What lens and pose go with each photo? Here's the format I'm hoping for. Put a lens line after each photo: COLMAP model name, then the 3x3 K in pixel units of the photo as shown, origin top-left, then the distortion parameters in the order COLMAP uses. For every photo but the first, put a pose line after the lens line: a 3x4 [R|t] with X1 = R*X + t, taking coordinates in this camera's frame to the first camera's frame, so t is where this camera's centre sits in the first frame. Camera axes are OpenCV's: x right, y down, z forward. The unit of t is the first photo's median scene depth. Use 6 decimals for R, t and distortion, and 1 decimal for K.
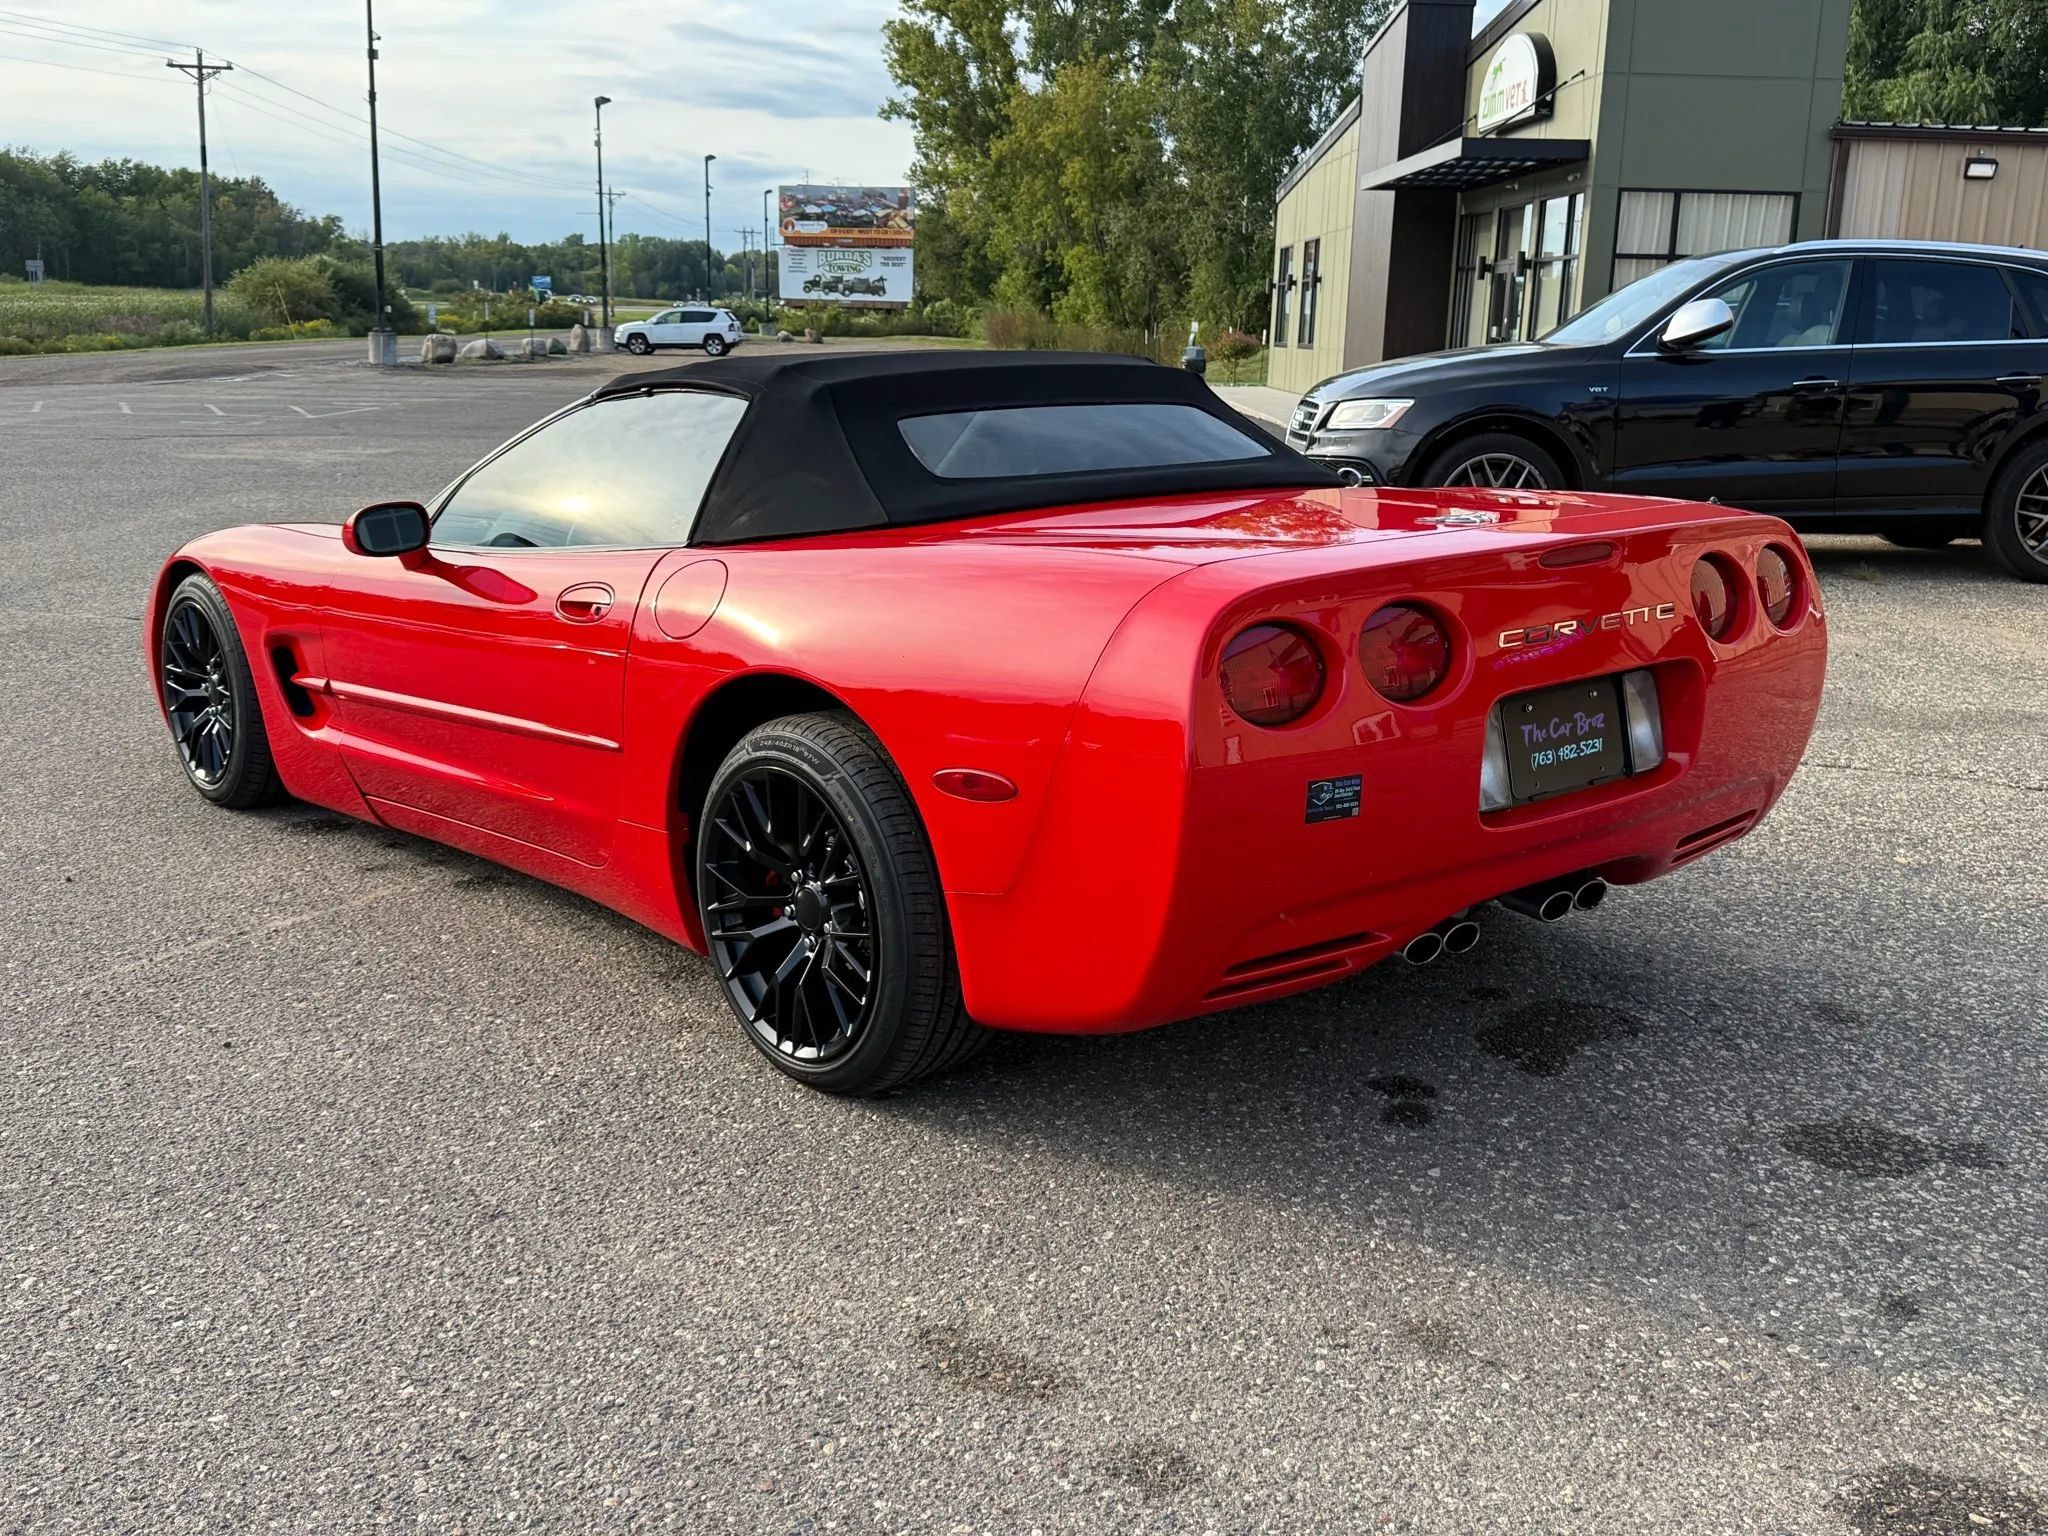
lens RADIAL K [[2017.7, 0, 1030.1], [0, 2017.7, 777.4], [0, 0, 1]] dist [0.195390, -0.458627]
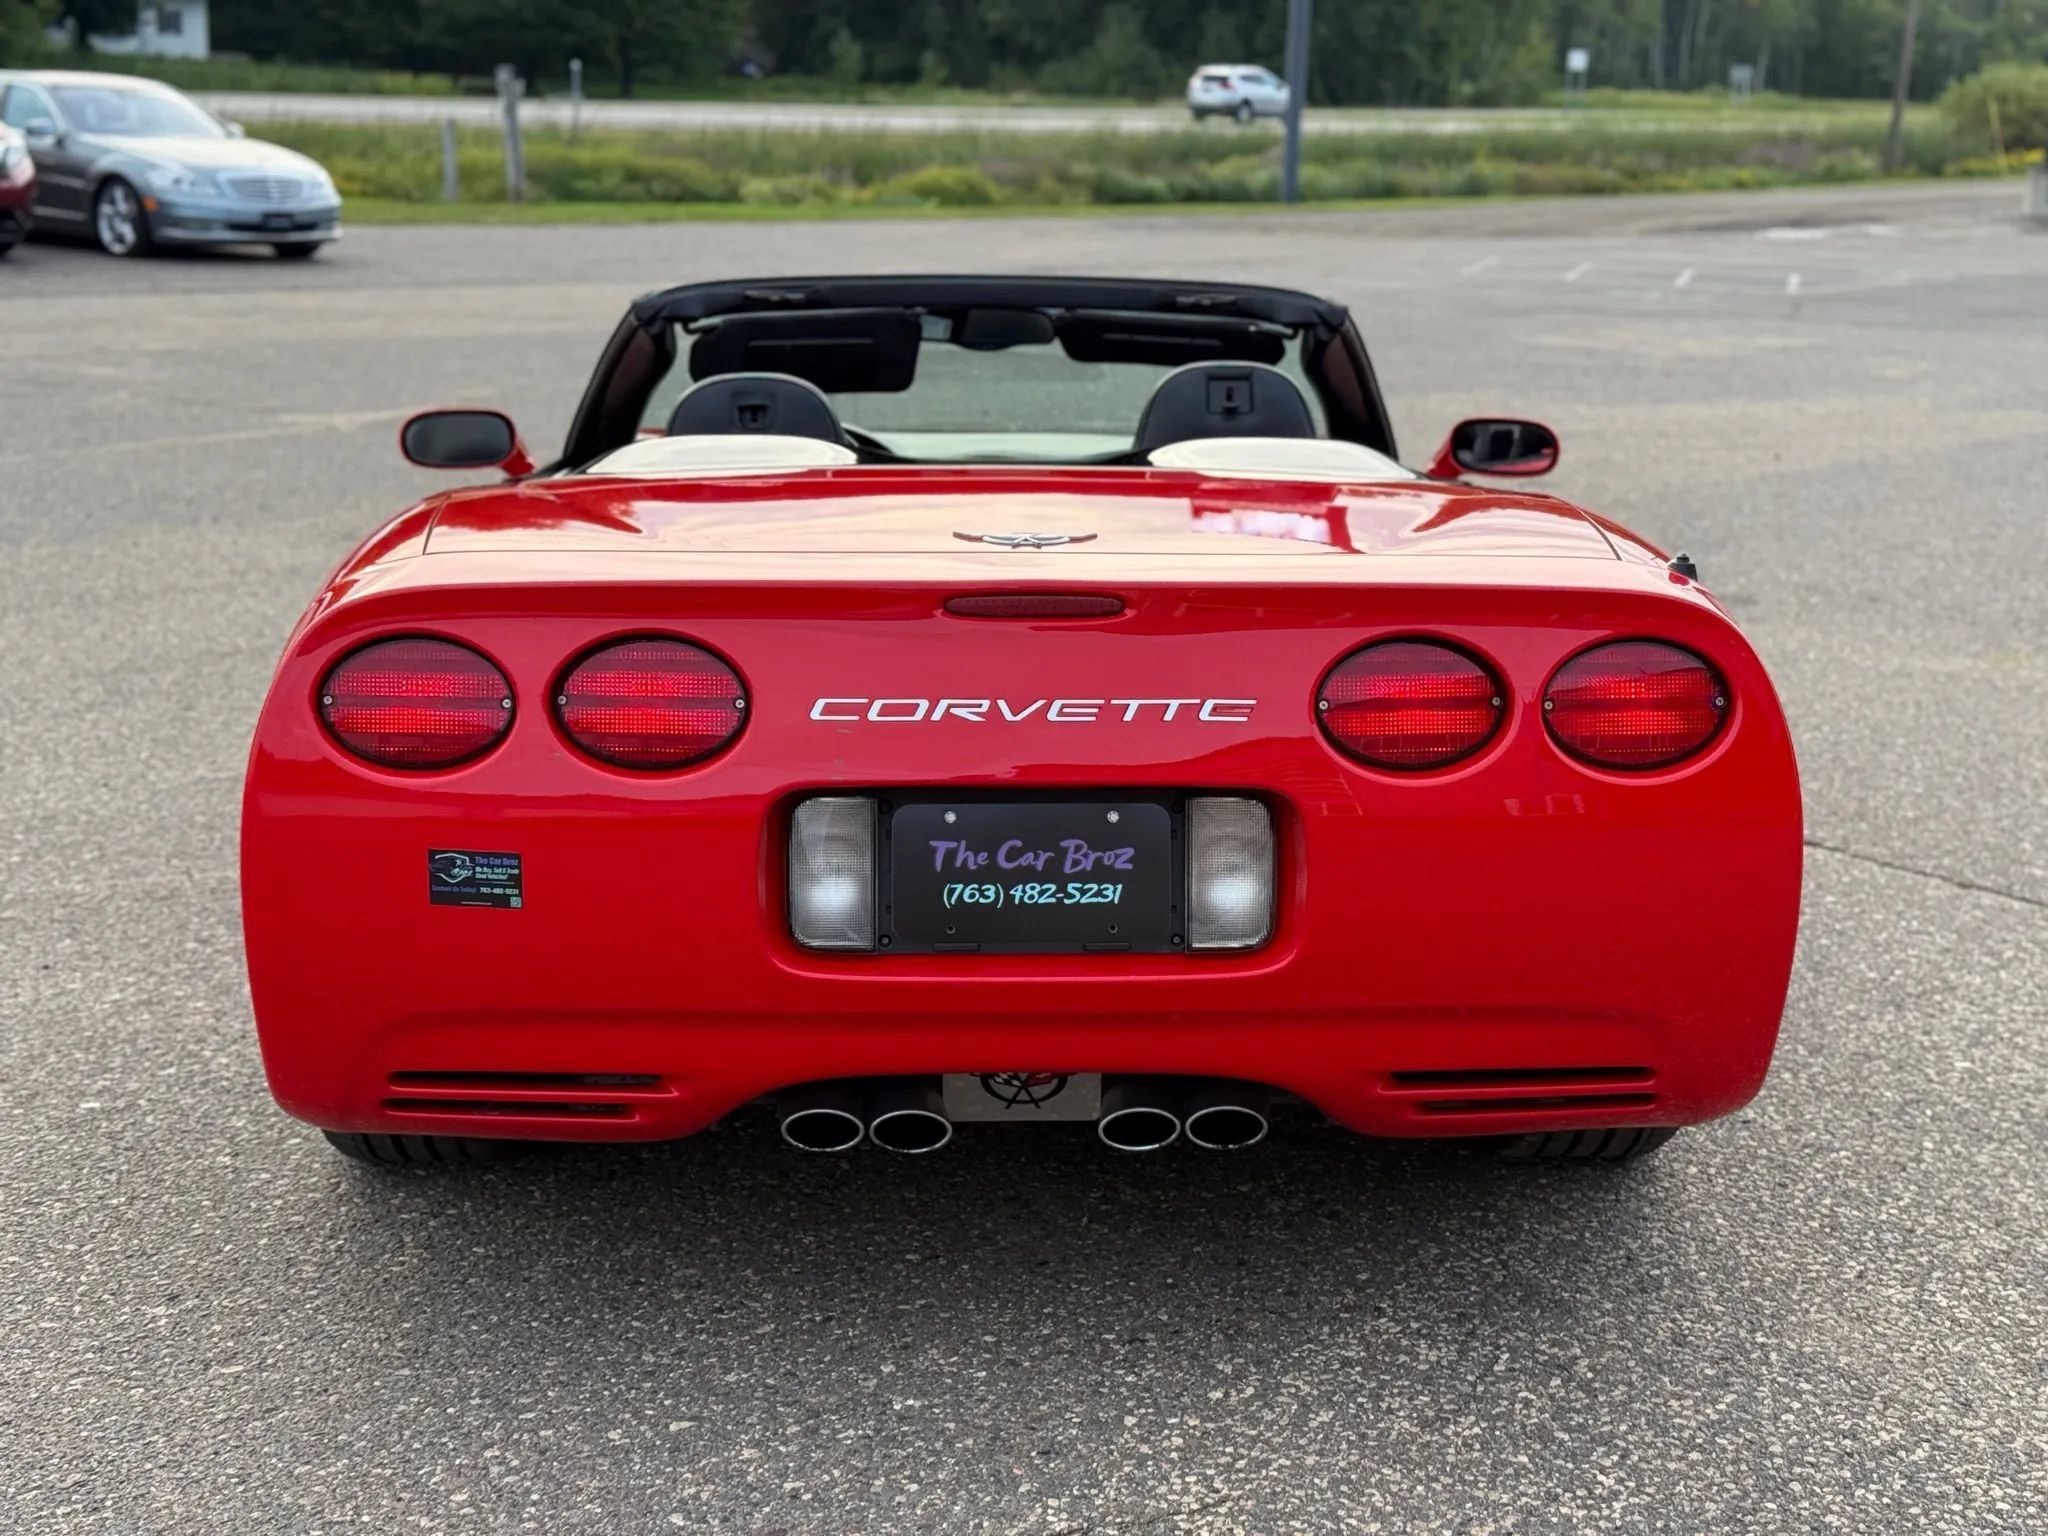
lens RADIAL K [[2858.6, 0, 1040.4], [0, 2858.6, 782.8], [0, 0, 1]] dist [0.167109, -0.253953]
pose [[0.777246, 0.150216, -0.611003, 0.095628], [-0.152629, 0.987092, 0.048522, -0.010825], [0.610405, 0.055543, 0.790140, 0.027803]]
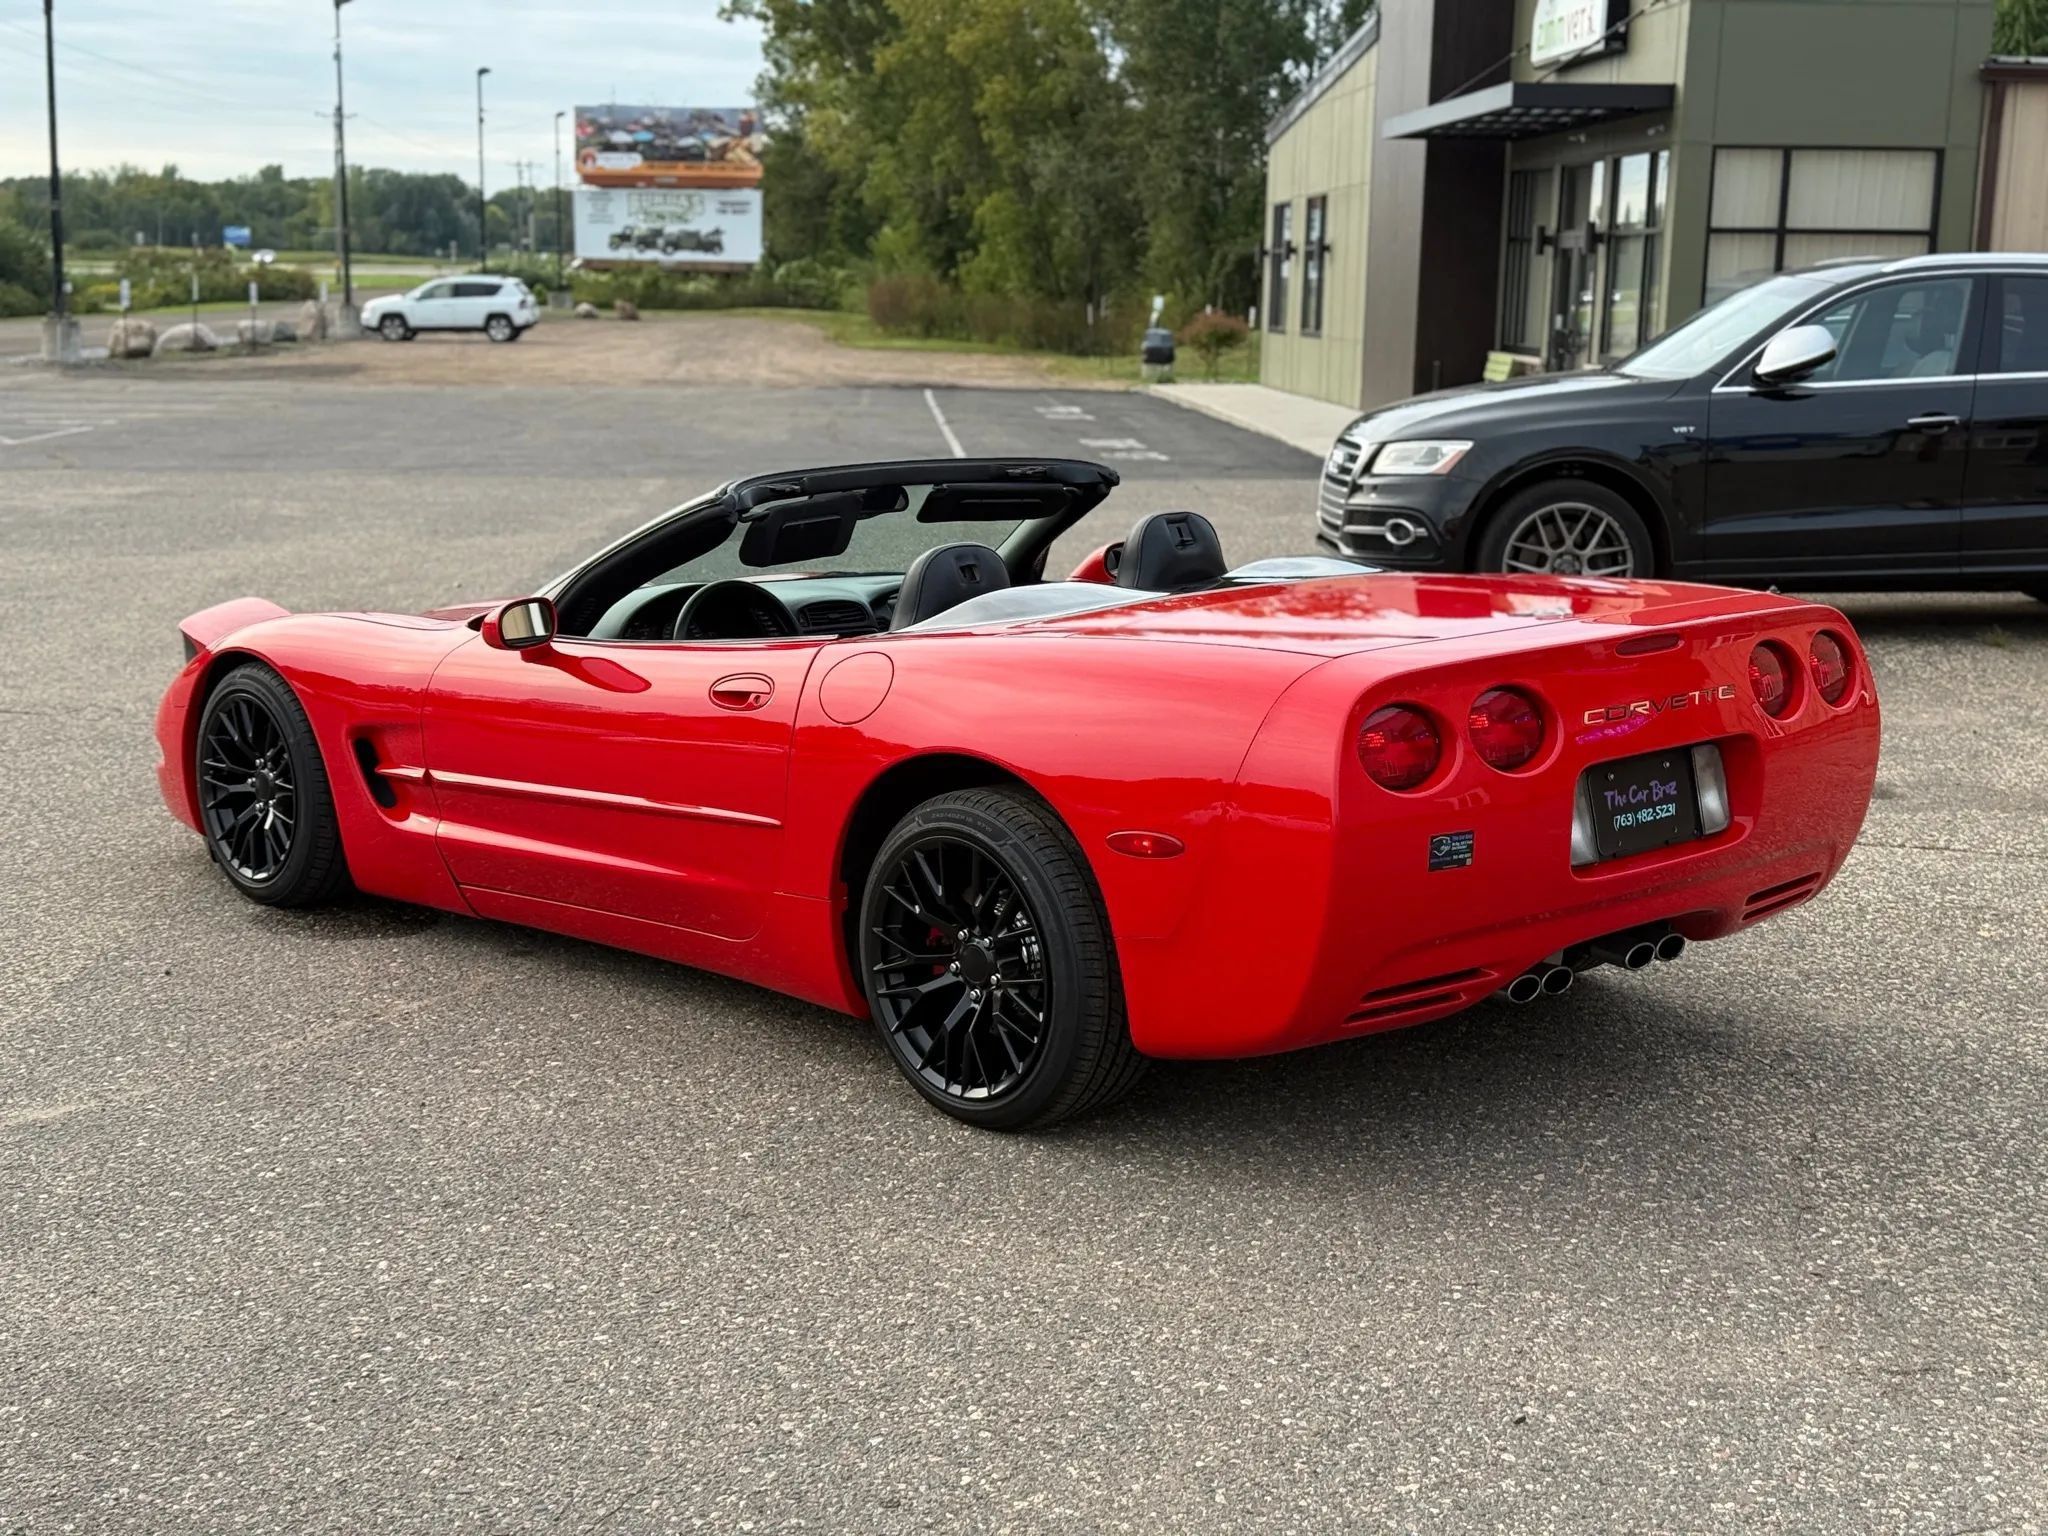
lens RADIAL K [[2848.2, 0, 1018.8], [0, 2848.2, 766.5], [0, 0, 1]] dist [0.213893, -0.549511]
pose [[0.999340, -0.010927, 0.034634, -0.016295], [0.012748, 0.998524, -0.052804, 0.004645], [-0.034006, 0.053210, 0.998004, -0.068003]]
